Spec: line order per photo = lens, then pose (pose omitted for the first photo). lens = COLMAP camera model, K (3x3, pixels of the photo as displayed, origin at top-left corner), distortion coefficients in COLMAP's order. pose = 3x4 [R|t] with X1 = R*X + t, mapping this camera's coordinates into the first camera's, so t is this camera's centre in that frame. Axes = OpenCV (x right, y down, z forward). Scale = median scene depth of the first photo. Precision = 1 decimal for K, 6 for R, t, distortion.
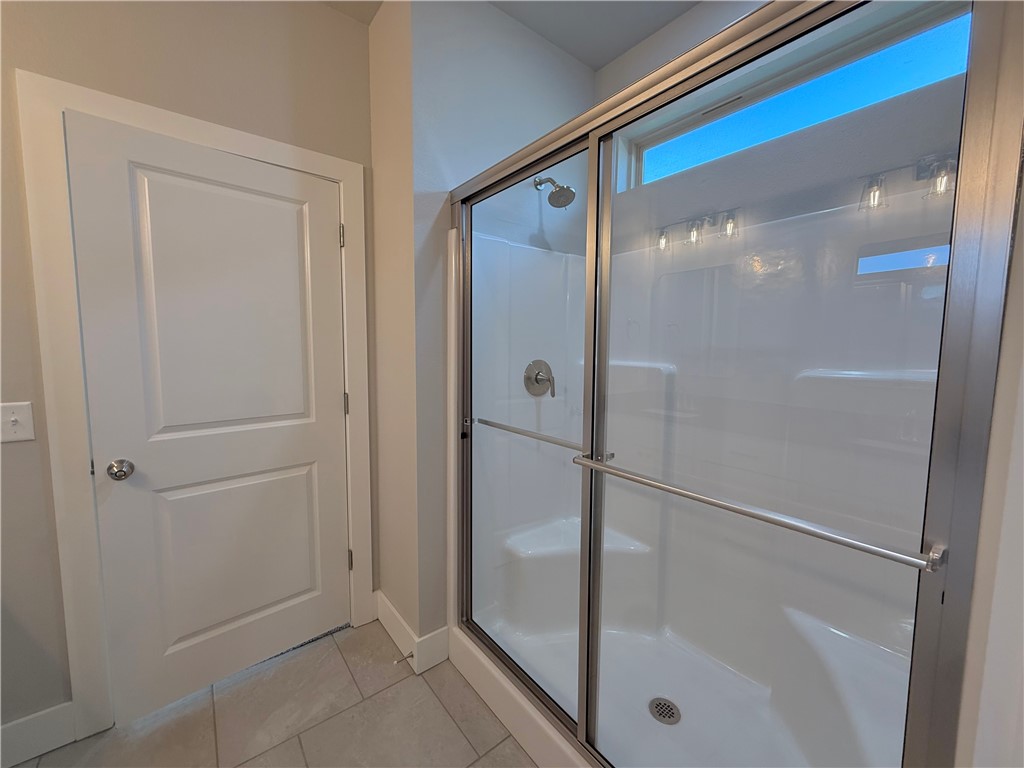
lens RADIAL K [[408.3, 0, 507.4], [0, 408.3, 383.4], [0, 0, 1]] dist [0.001254, -0.000055]
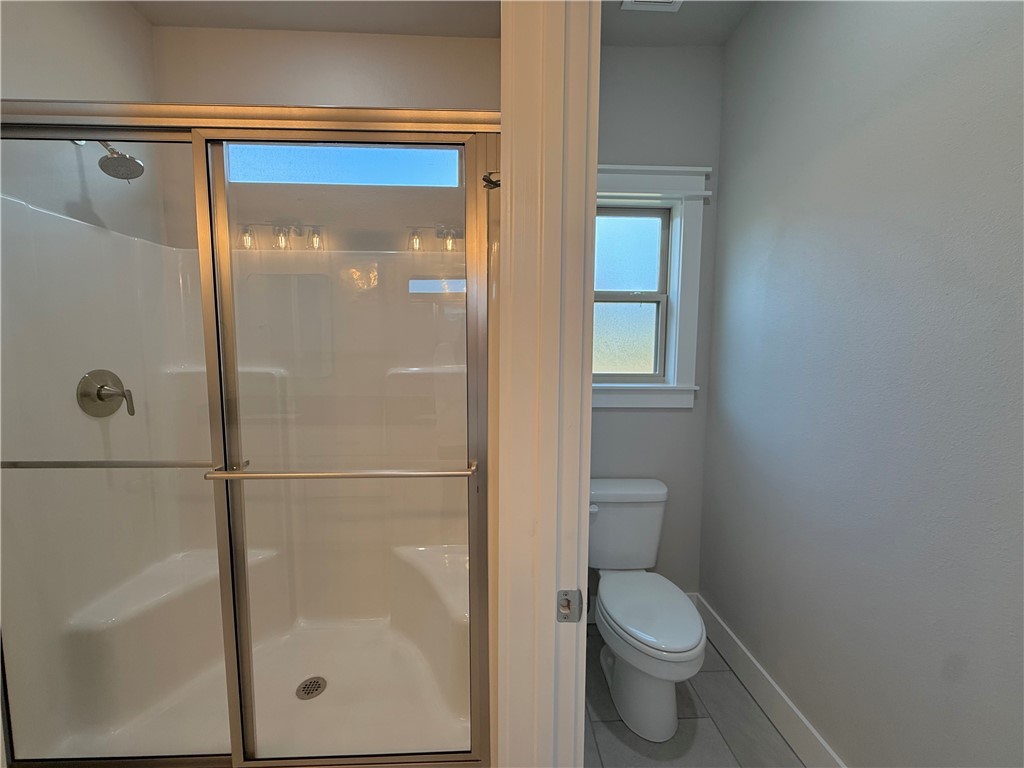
lens RADIAL K [[408.3, 0, 507.4], [0, 408.3, 383.4], [0, 0, 1]] dist [0.001254, -0.000055]
pose [[0.583988, -0.073051, 0.808469, -0.115195], [0.073142, 0.996627, 0.037219, -0.005488], [-0.808461, 0.037398, 0.587361, -0.077058]]
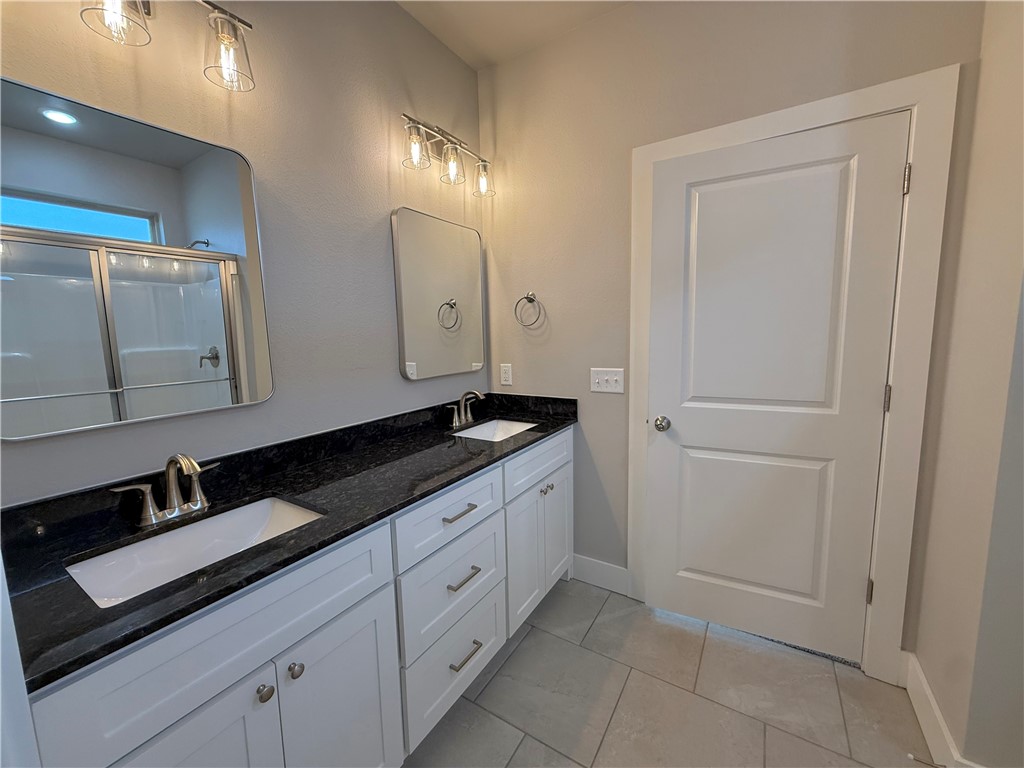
lens RADIAL K [[408.3, 0, 507.4], [0, 408.3, 383.4], [0, 0, 1]] dist [0.001254, -0.000055]
pose [[0.332452, 0.098678, -0.937944, 0.107870], [-0.057210, 0.994790, 0.084381, -0.003914], [0.941384, 0.025607, 0.336365, 0.052376]]
